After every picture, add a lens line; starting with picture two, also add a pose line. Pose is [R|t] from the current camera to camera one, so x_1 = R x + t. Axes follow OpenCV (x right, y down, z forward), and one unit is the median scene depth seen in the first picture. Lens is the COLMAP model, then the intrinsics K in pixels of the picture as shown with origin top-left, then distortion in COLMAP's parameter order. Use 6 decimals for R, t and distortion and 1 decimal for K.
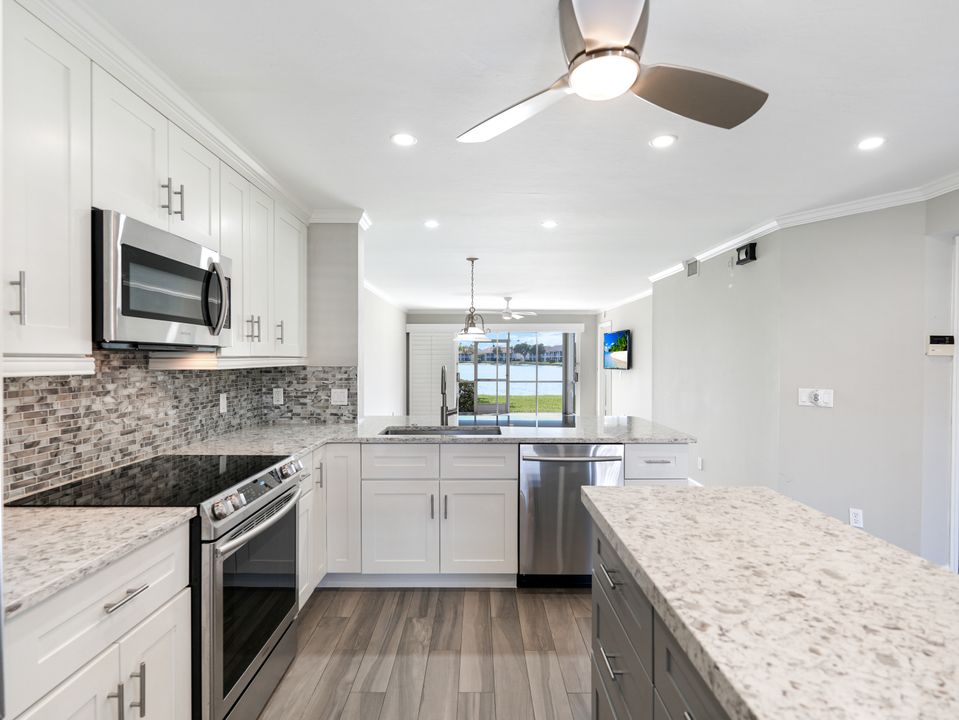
lens RADIAL K [[491.8, 0, 478.0], [0, 491.8, 350.2], [0, 0, 1]] dist [-0.000258, 0.000400]
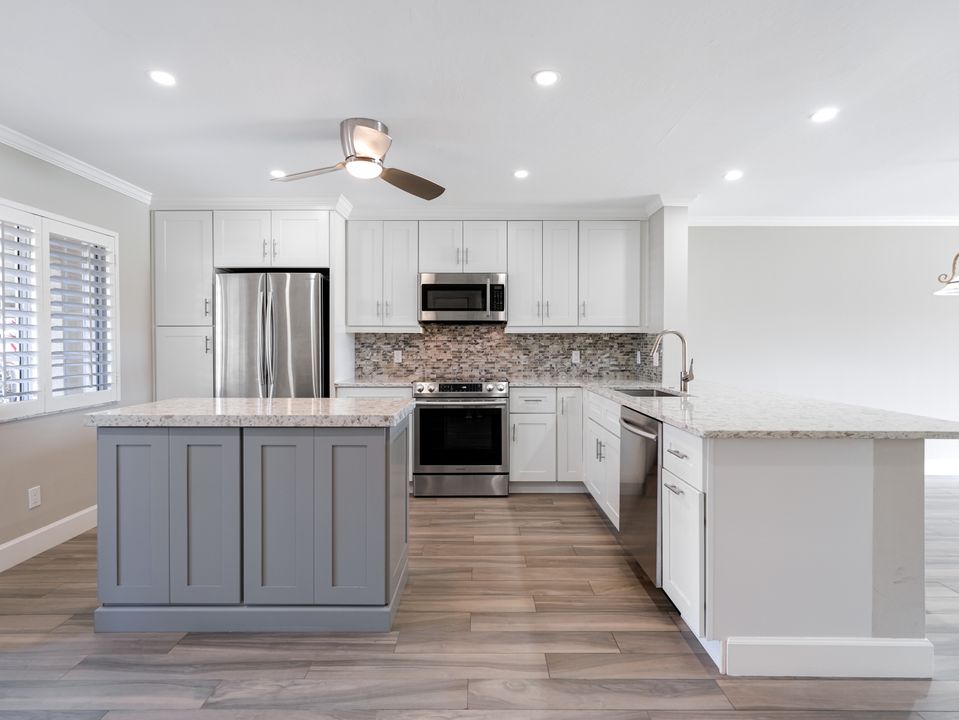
lens RADIAL K [[491.8, 0, 478.0], [0, 491.8, 350.2], [0, 0, 1]] dist [-0.000258, 0.000400]
pose [[-0.021209, 0.010228, -0.999723, 1.375347], [0.018095, 0.999788, 0.009845, 0.086573], [0.999611, -0.017882, -0.021389, 0.957577]]
